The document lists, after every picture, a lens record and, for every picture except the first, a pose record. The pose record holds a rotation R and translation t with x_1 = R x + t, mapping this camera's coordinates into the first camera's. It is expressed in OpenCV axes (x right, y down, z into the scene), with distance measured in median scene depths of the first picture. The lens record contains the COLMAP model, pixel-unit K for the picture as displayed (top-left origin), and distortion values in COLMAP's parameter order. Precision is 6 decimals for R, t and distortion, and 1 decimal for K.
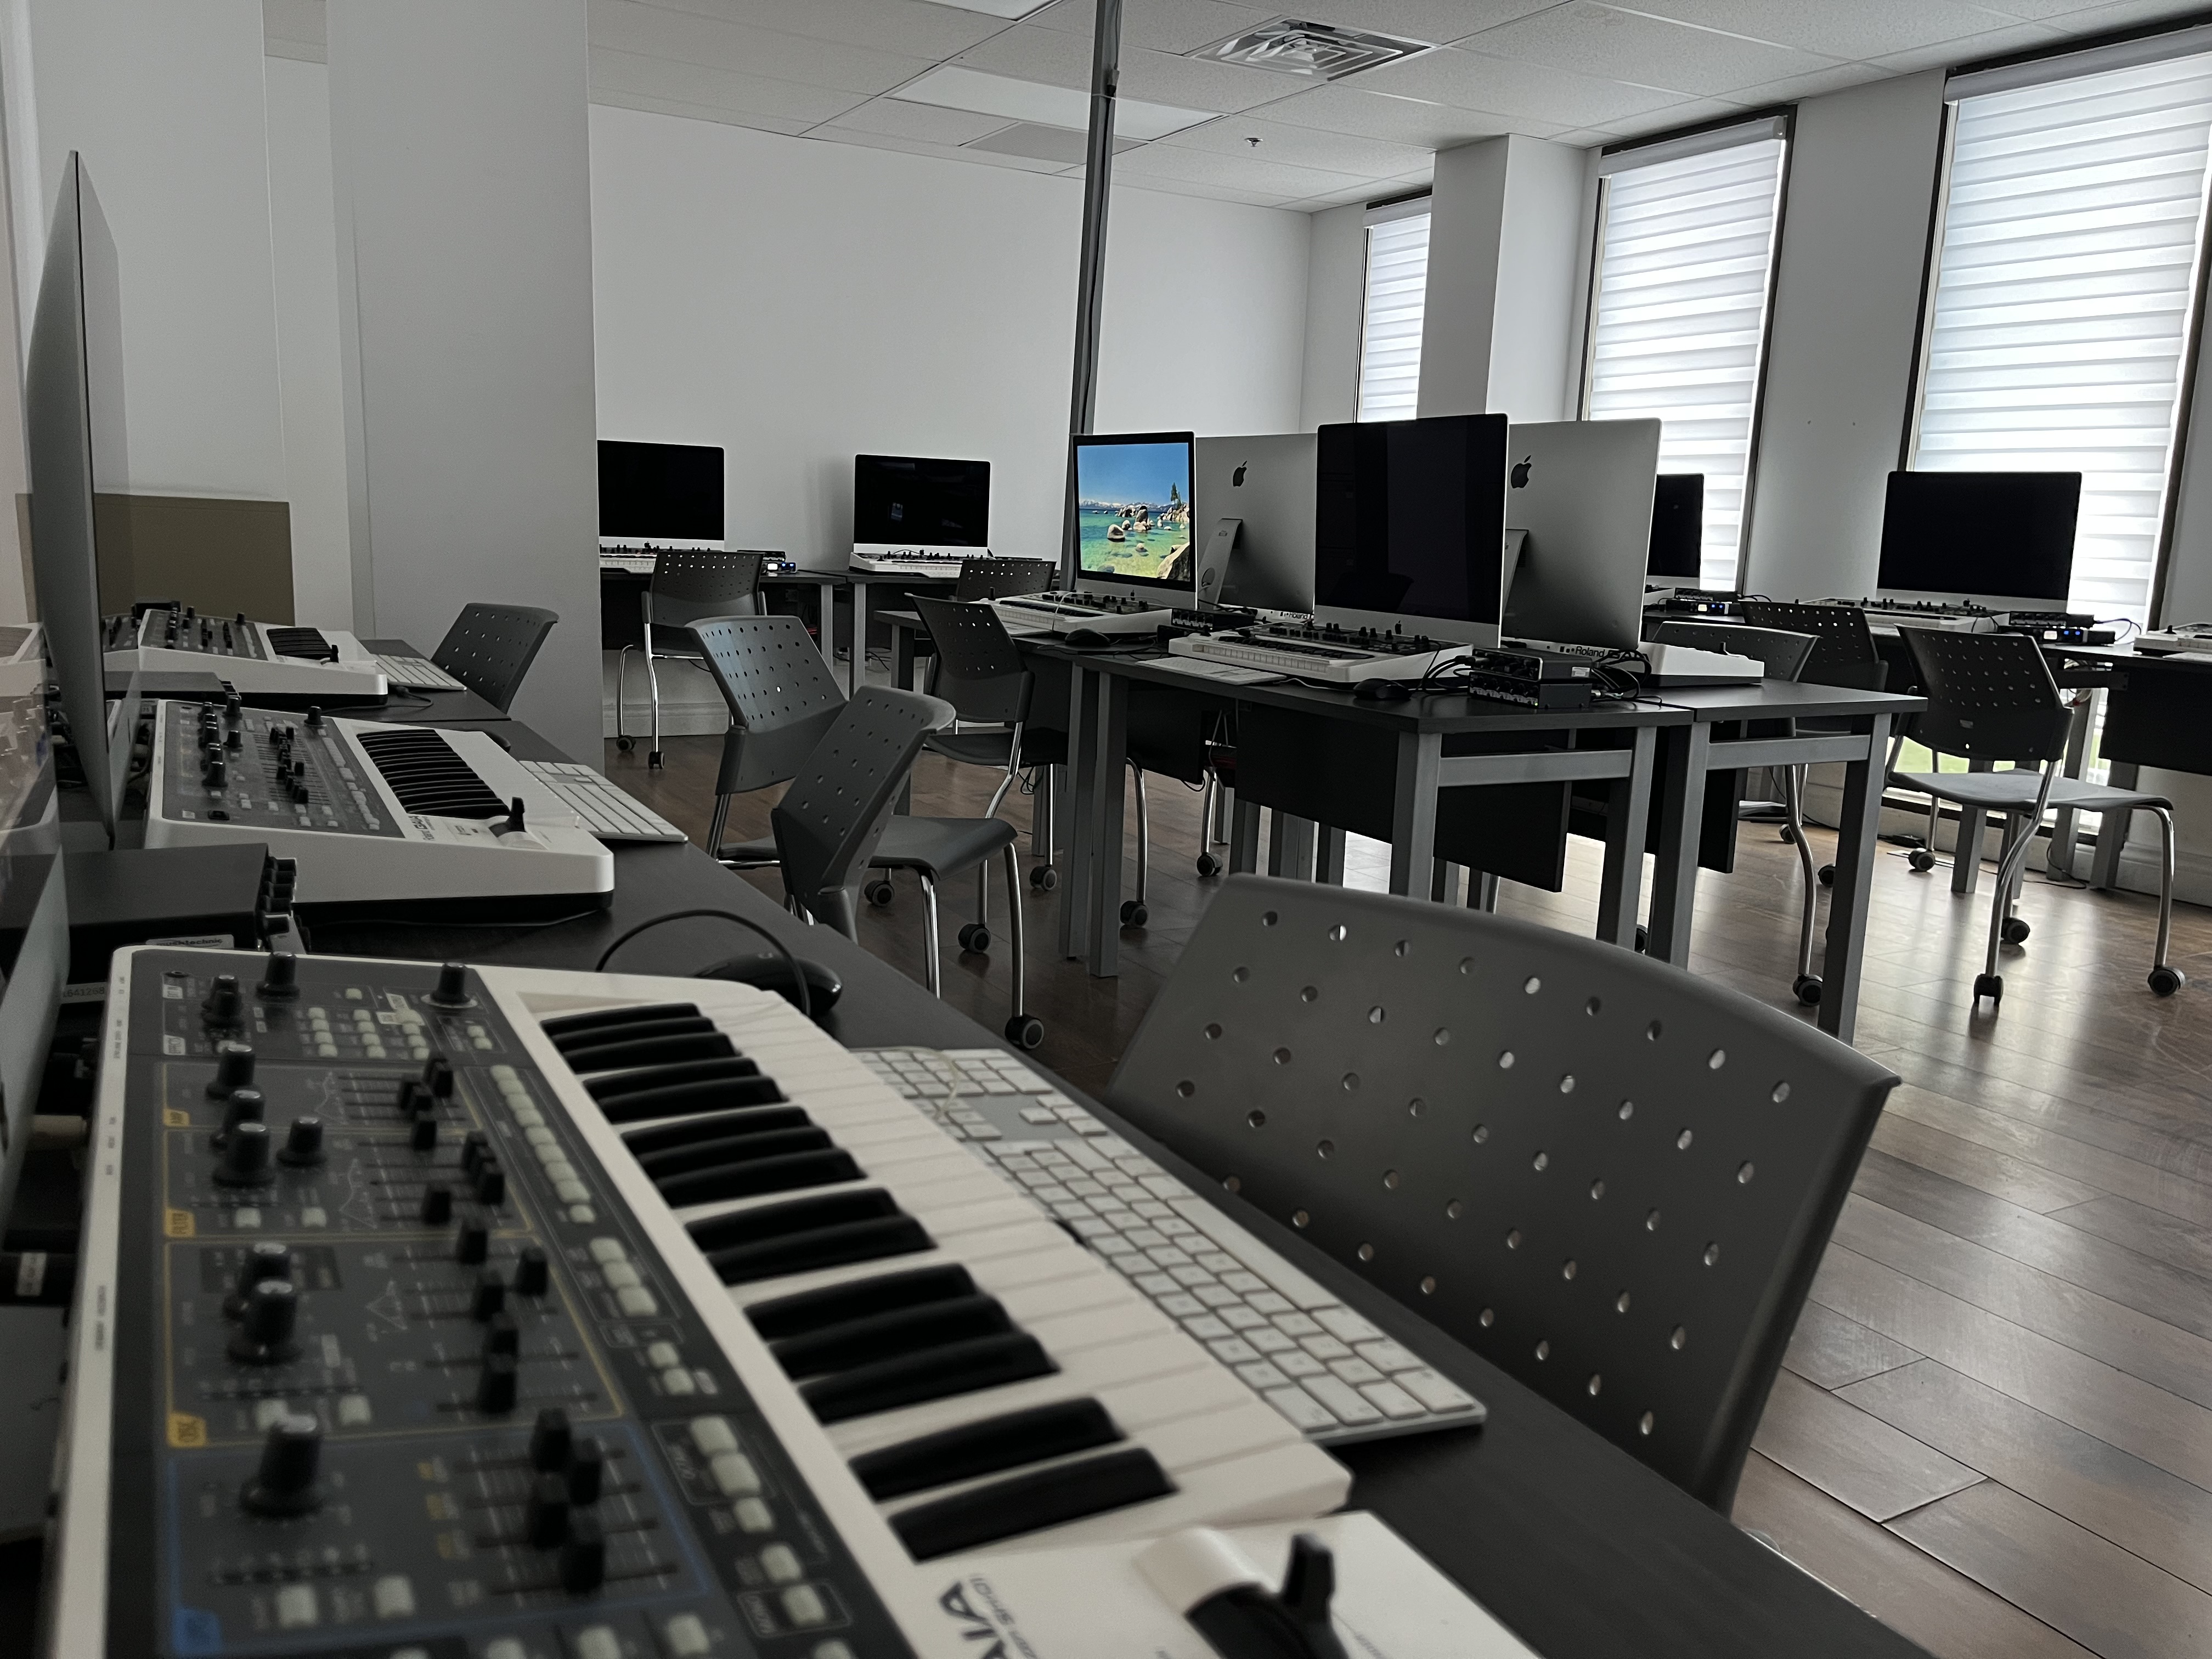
lens RADIAL K [[1675.6, 0, 1106.0], [0, 1675.6, 829.5], [0, 0, 1]] dist [-0.000291, 0.000447]
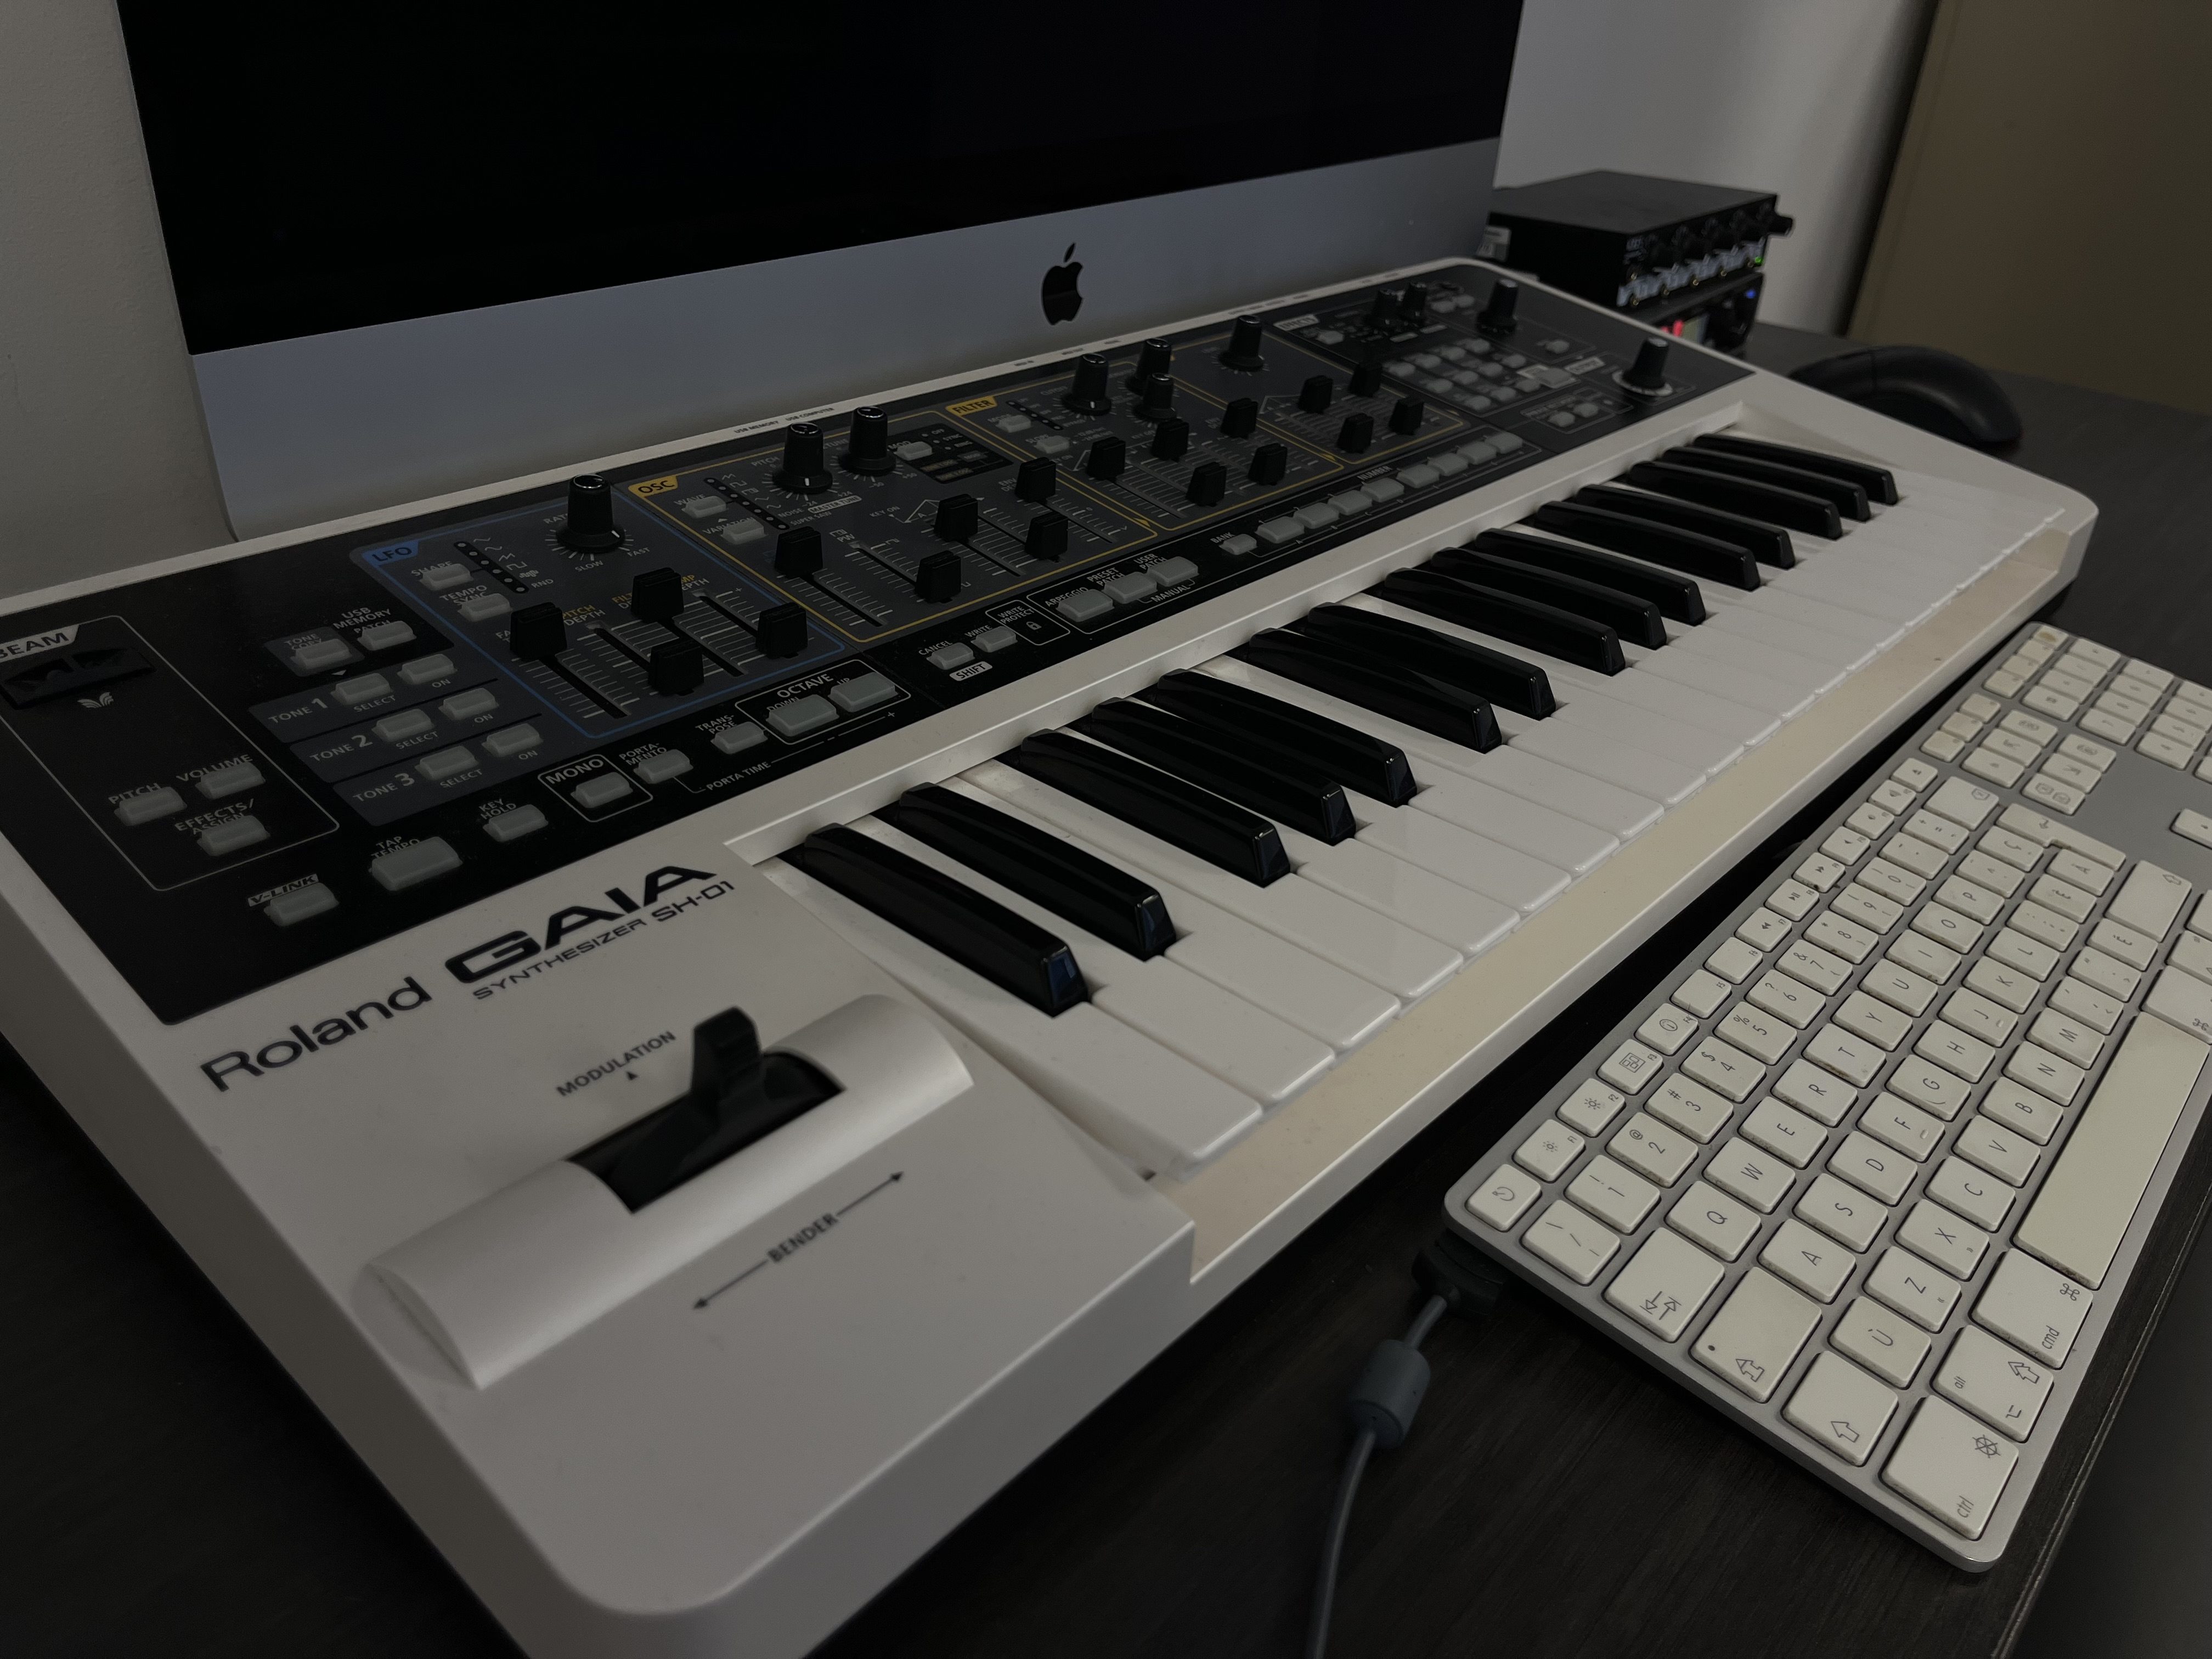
lens RADIAL K [[1661.4, 0, 1106.0], [0, 1661.4, 829.5], [0, 0, 1]] dist [-0.103237, 0.000315]
pose [[0.161288, 0.397318, -0.903396, 0.455124], [-0.153644, 0.914329, 0.374696, 0.045392], [0.974874, 0.078367, 0.208515, 0.651261]]
